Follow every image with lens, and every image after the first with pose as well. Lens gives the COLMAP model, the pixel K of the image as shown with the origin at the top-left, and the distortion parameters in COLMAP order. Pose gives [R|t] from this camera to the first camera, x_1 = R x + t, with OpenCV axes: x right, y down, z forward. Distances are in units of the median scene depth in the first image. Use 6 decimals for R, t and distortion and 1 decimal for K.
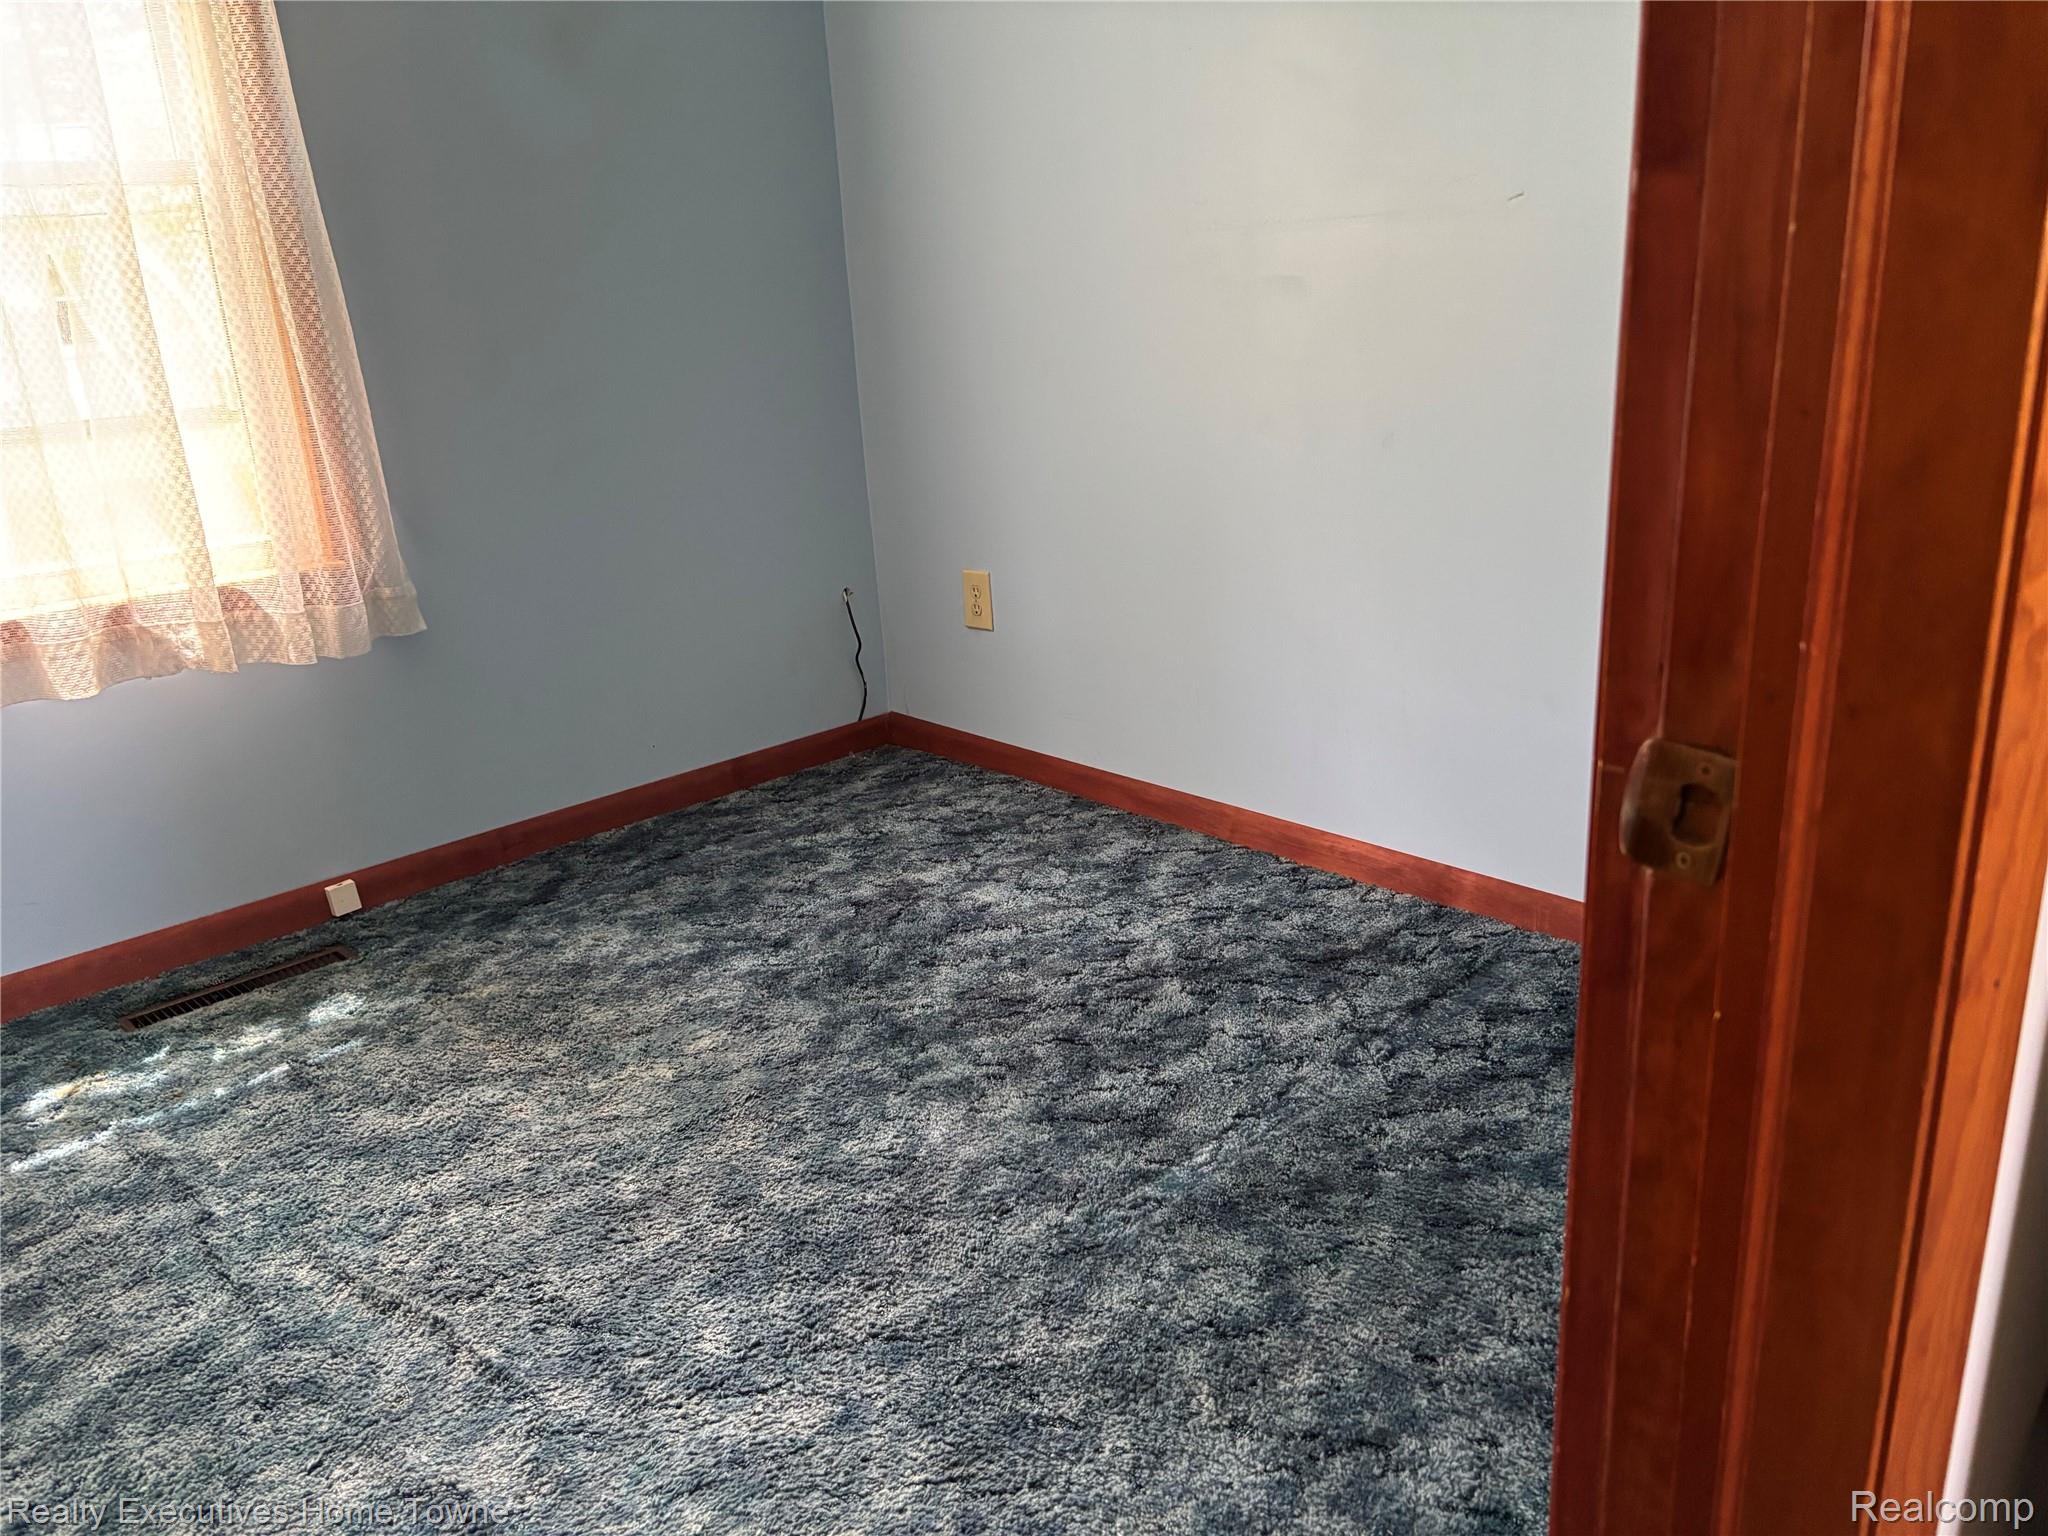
lens RADIAL K [[1545.4, 0, 1024.0], [0, 1545.4, 768.0], [0, 0, 1]] dist [-0.003316, -0.008780]
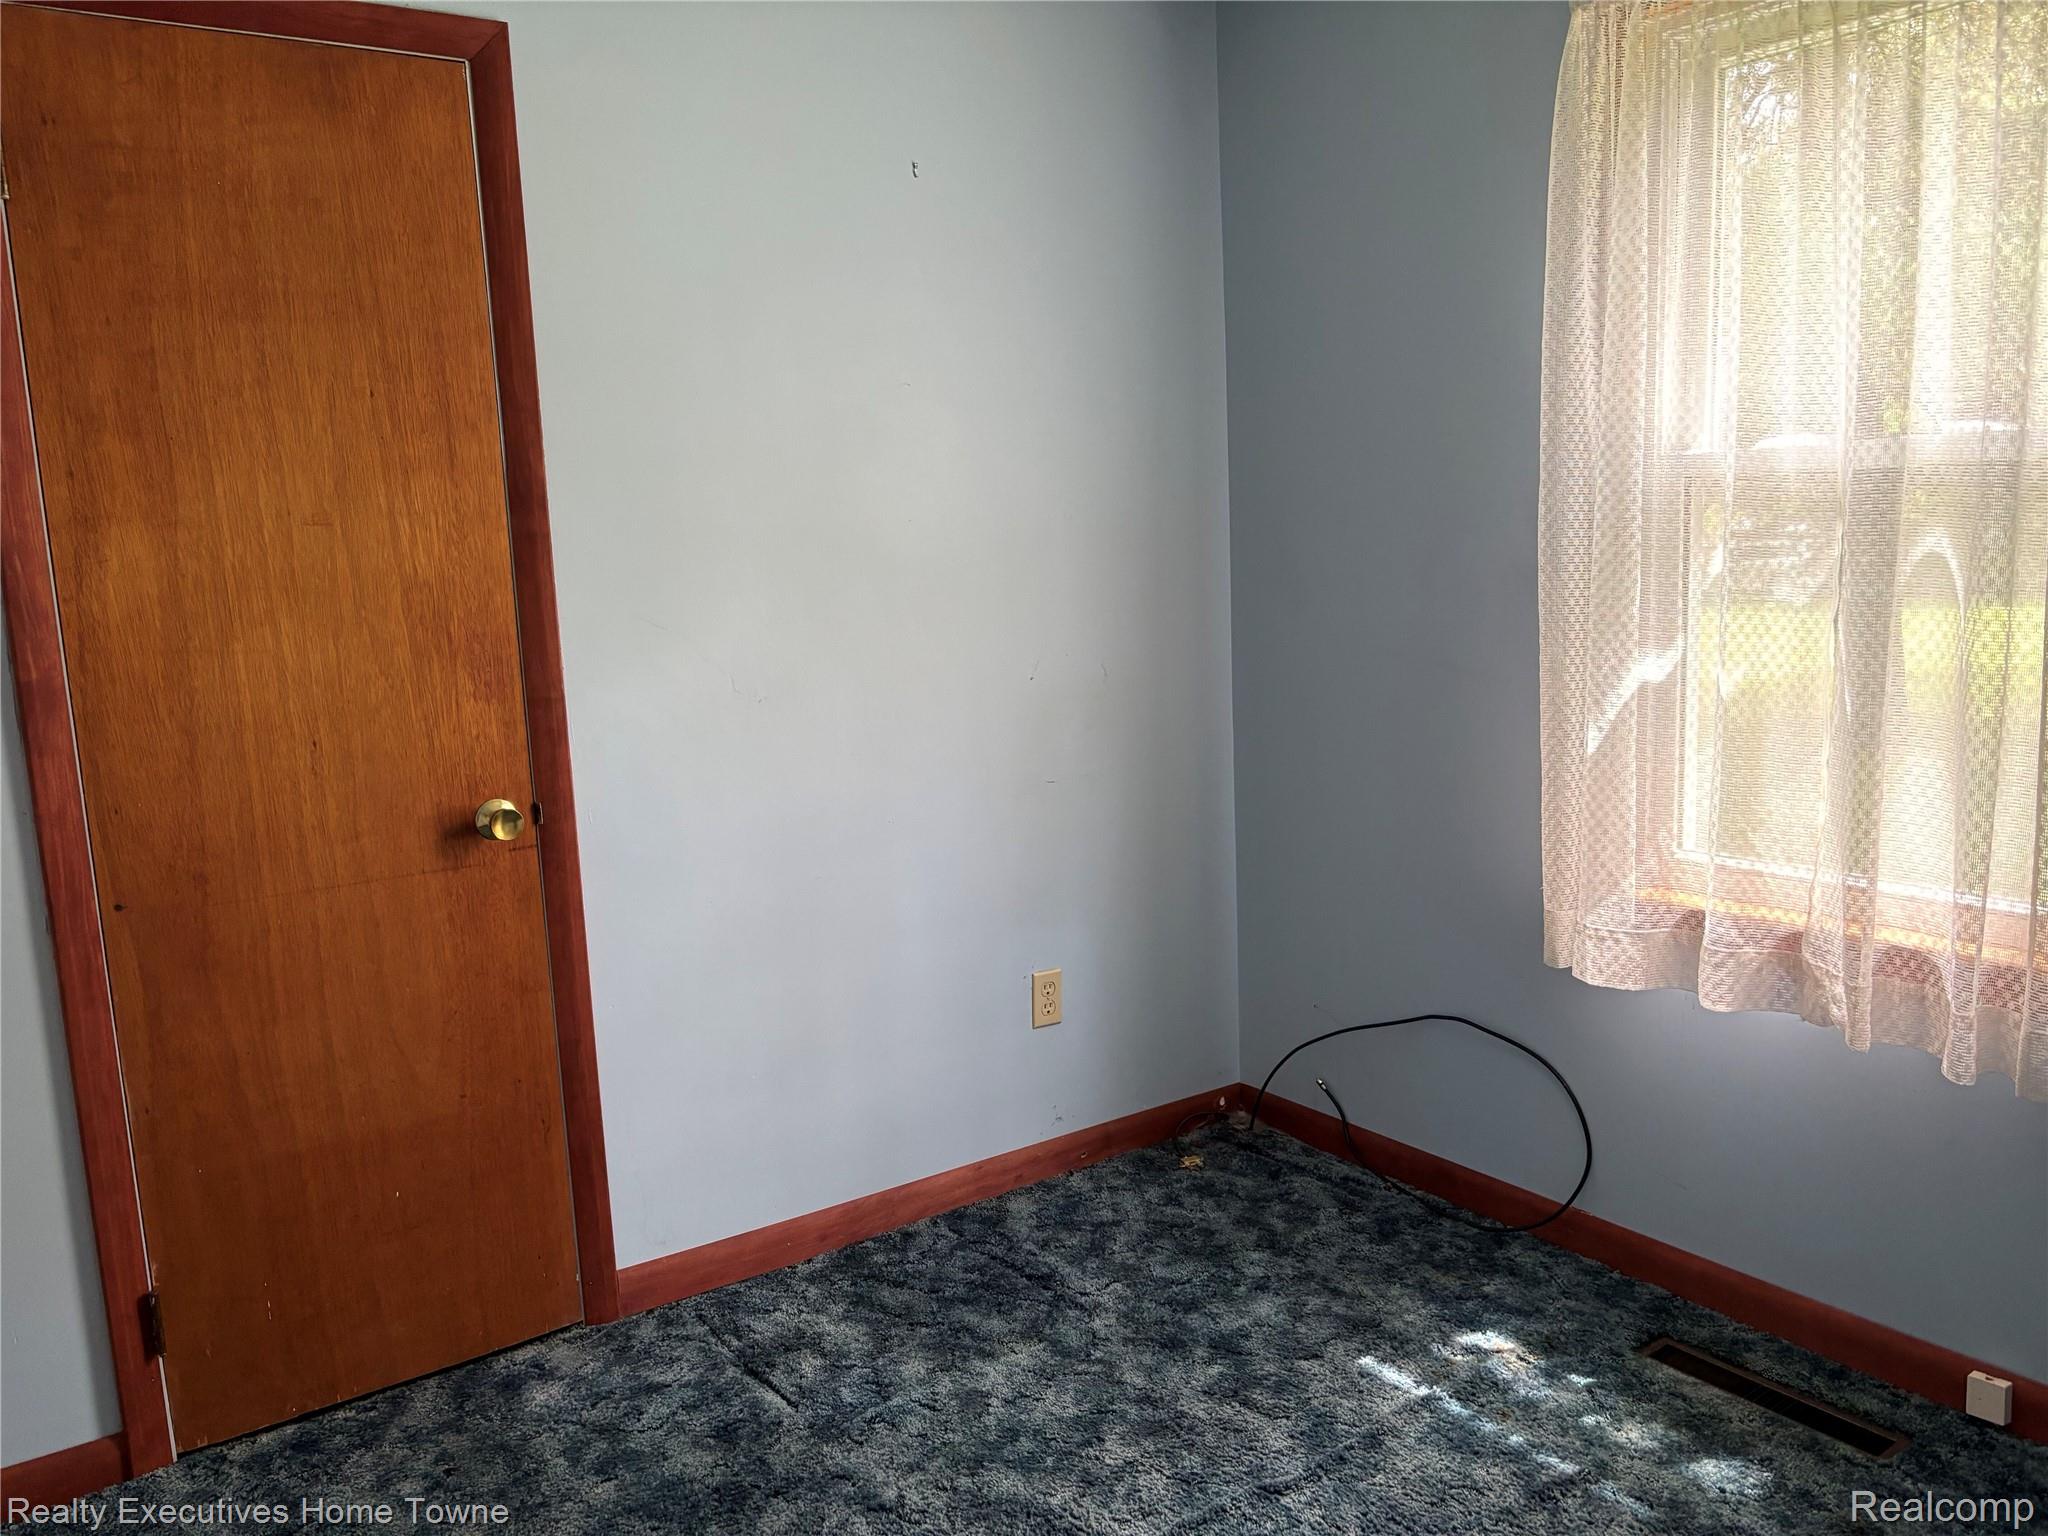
lens RADIAL K [[1545.4, 0, 1024.0], [0, 1545.4, 768.0], [0, 0, 1]] dist [-0.003316, -0.008780]
pose [[-0.157116, 0.198872, -0.967349, 0.314225], [-0.256894, 0.937565, 0.234474, -0.285255], [0.953583, 0.285346, -0.096217, 0.637157]]
